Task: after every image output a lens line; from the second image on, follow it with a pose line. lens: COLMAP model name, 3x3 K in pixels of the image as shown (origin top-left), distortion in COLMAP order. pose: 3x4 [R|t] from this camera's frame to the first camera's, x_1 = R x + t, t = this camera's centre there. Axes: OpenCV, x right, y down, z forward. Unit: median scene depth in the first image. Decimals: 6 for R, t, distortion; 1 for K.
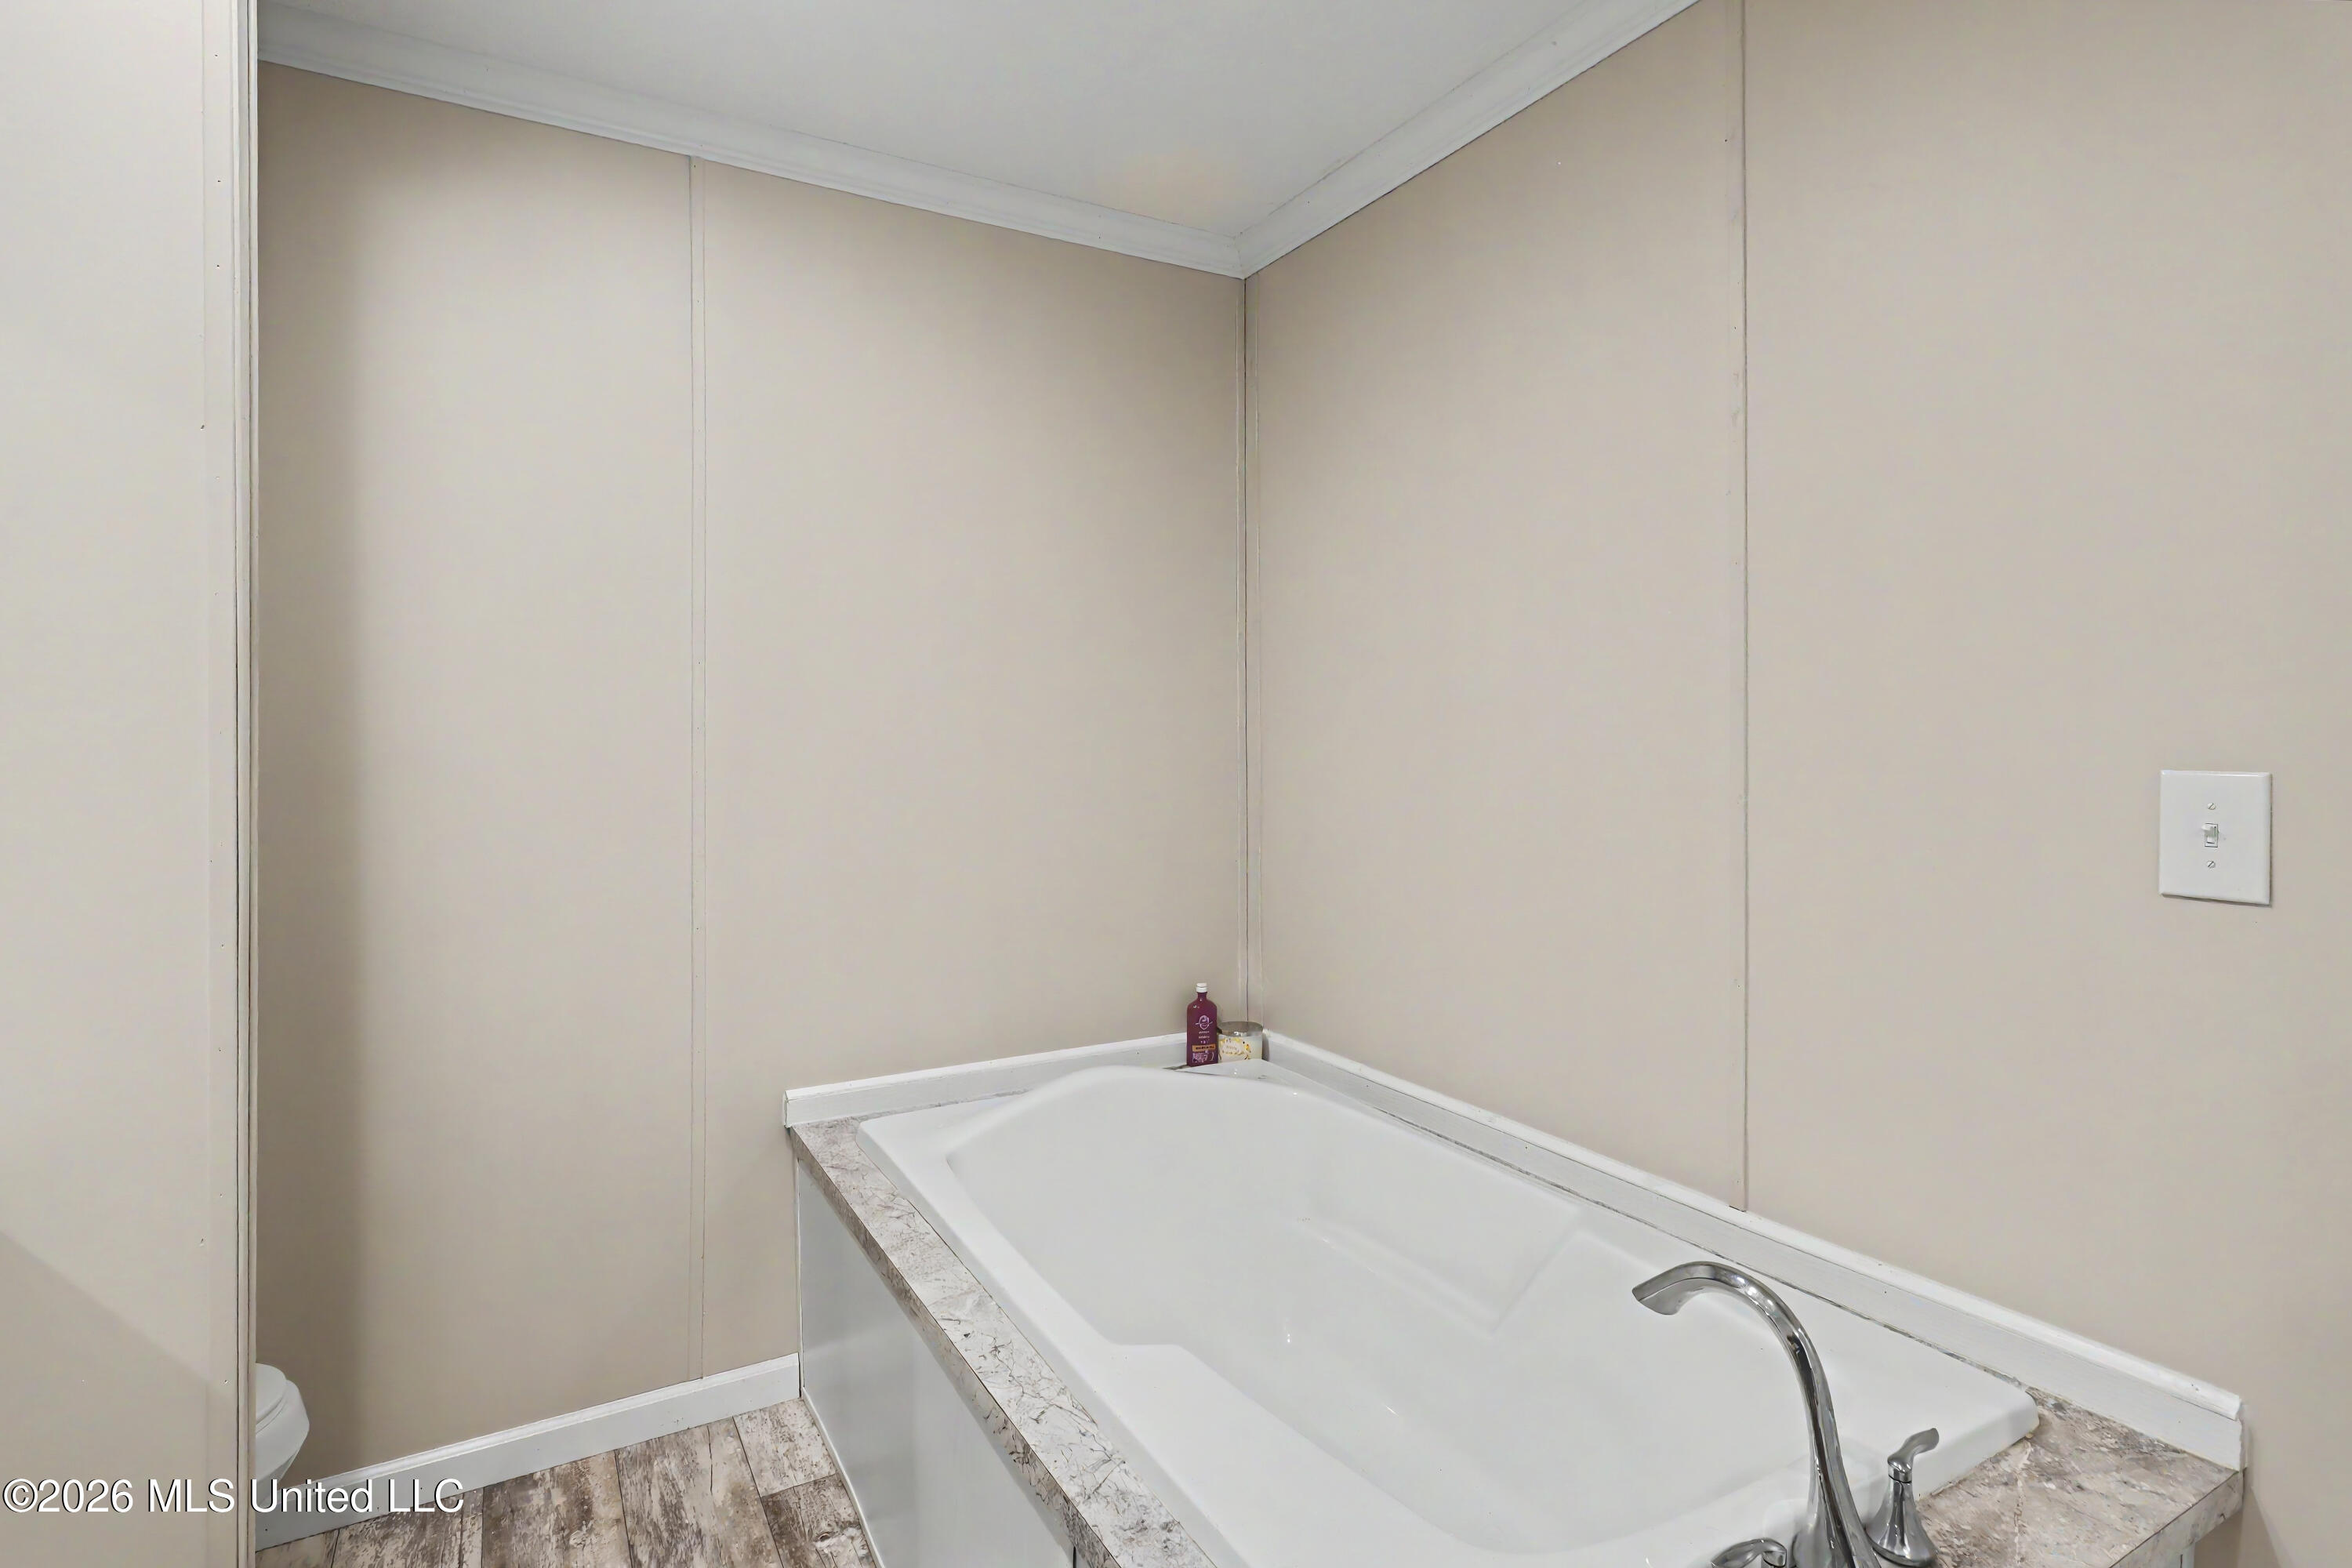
lens RADIAL K [[1135.4, 0, 1175.5], [0, 1135.4, 754.5], [0, 0, 1]] dist [0.000365, 0.001117]
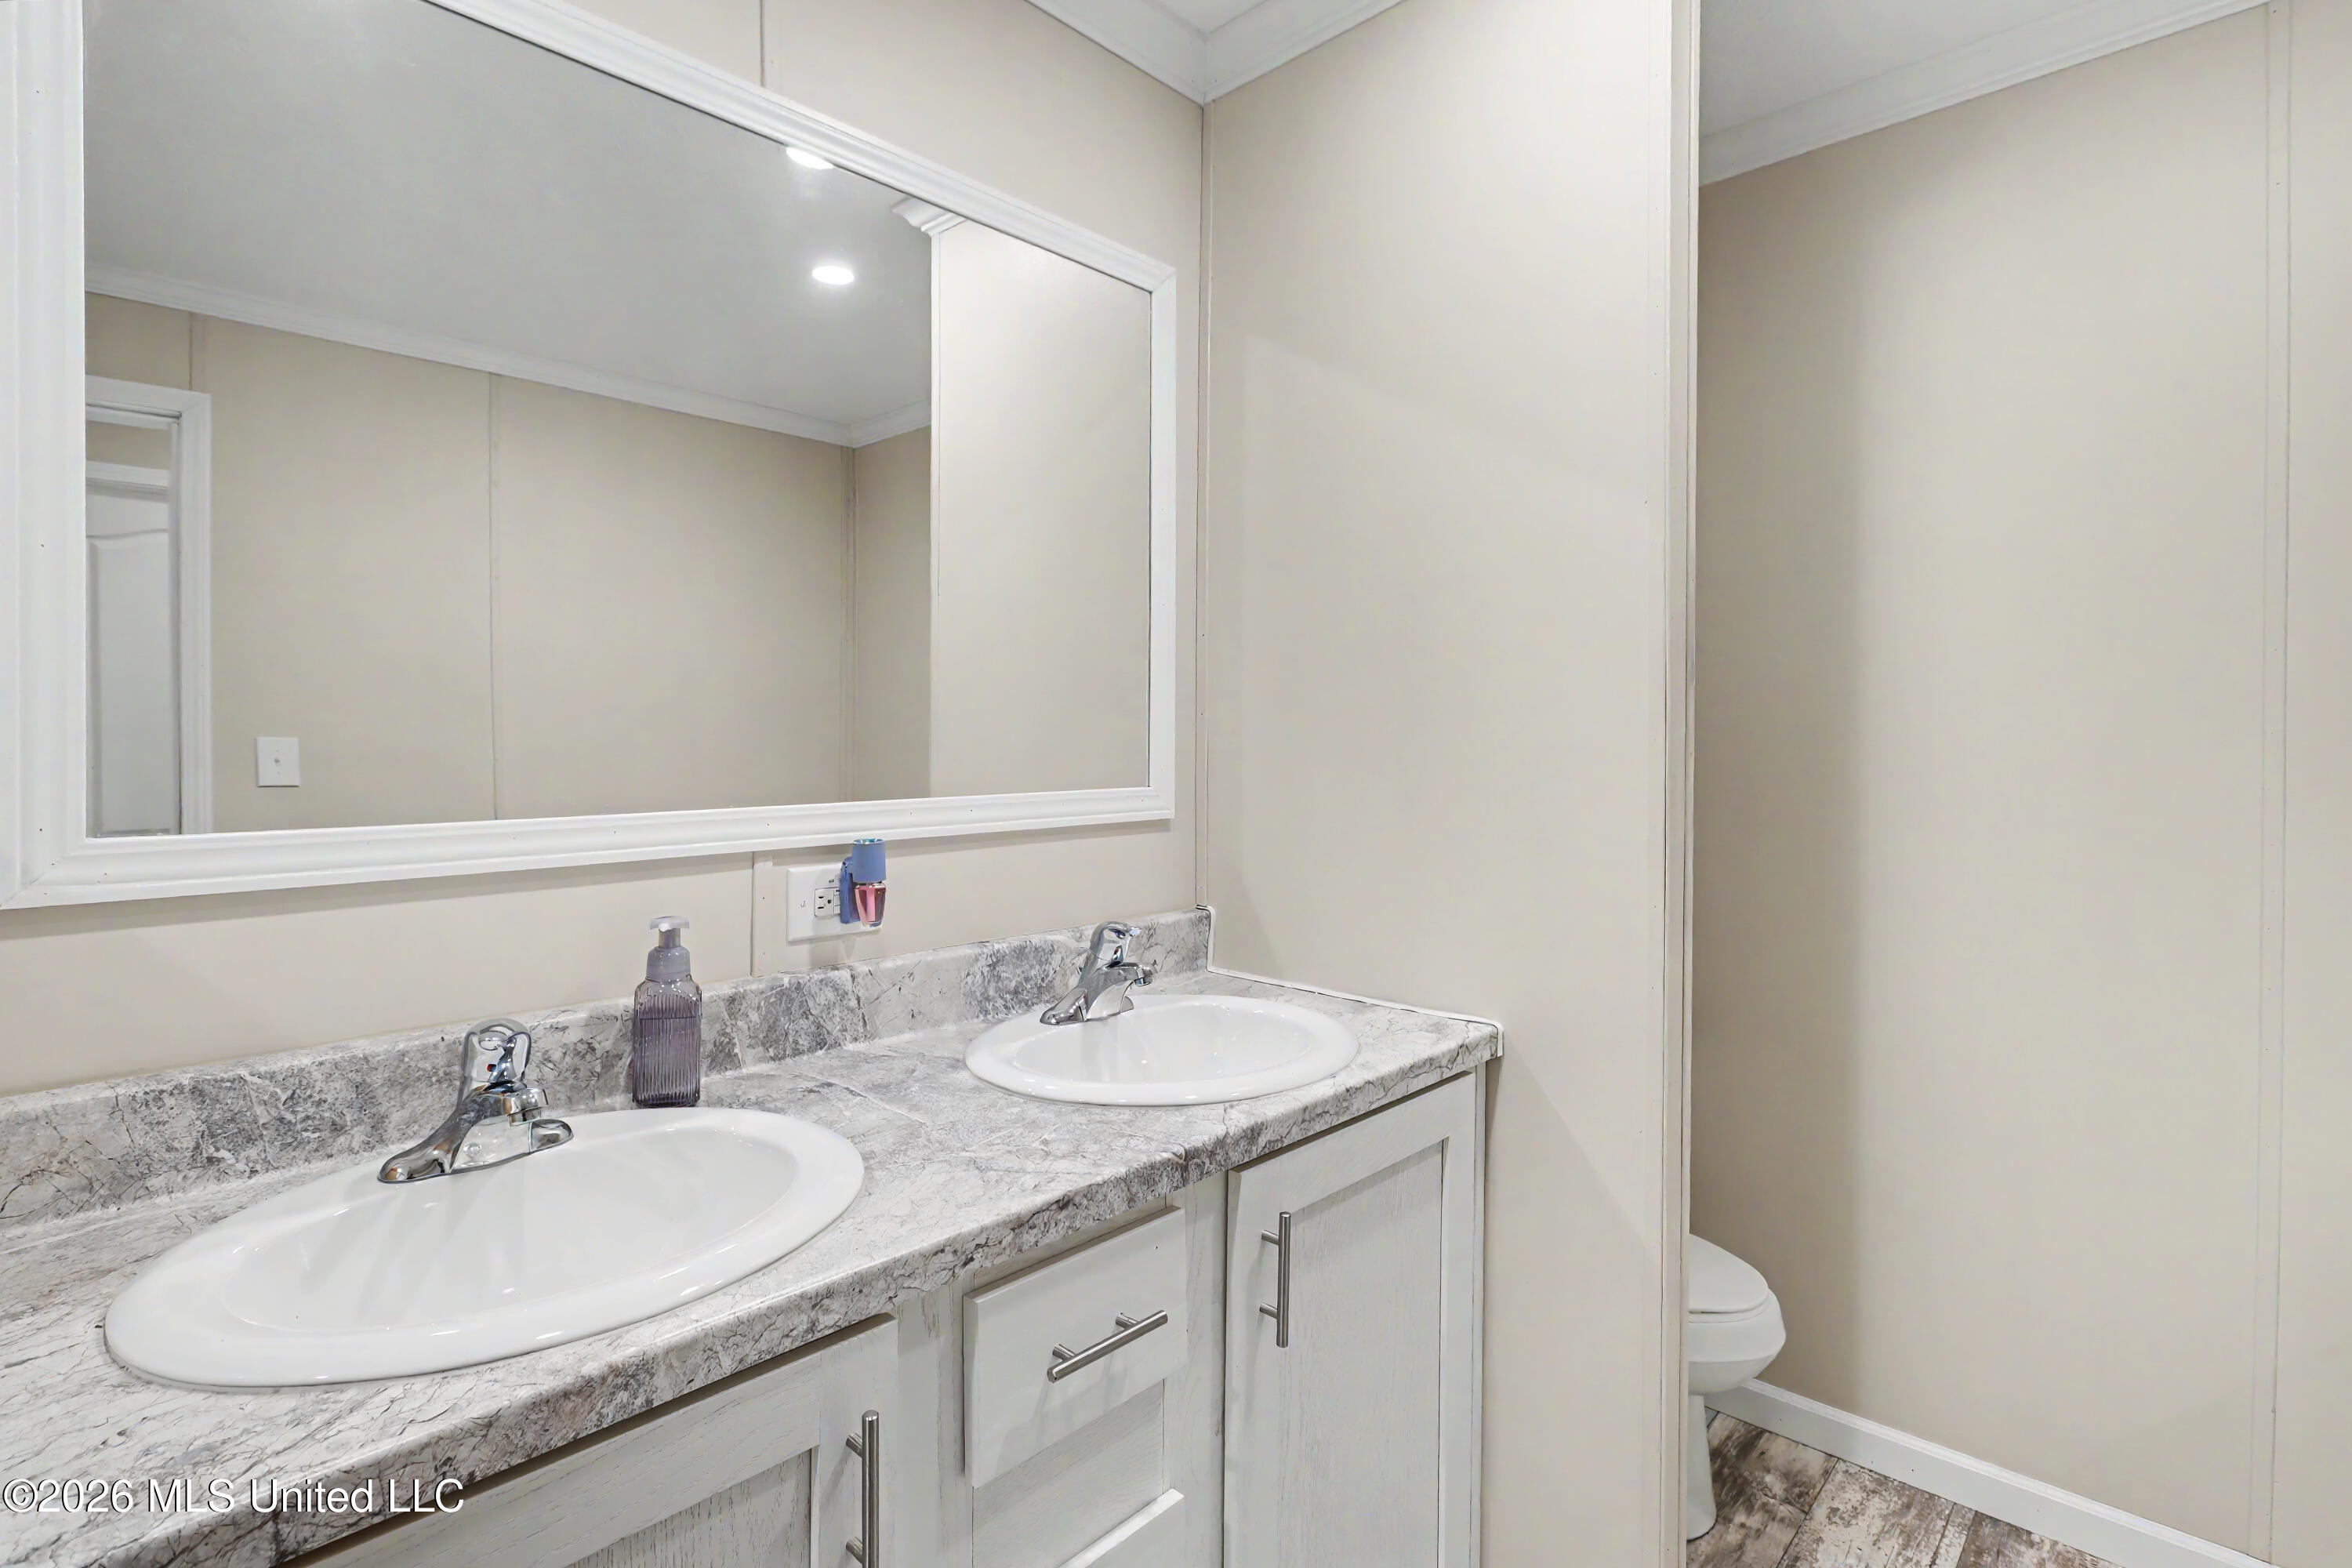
lens RADIAL K [[1135.4, 0, 1175.5], [0, 1135.4, 754.5], [0, 0, 1]] dist [0.000365, 0.001117]
pose [[0.270932, 0.003540, -0.962592, 0.148390], [-0.004823, 0.999986, 0.002319, 0.001534], [0.962586, 0.004015, 0.270945, 0.084729]]
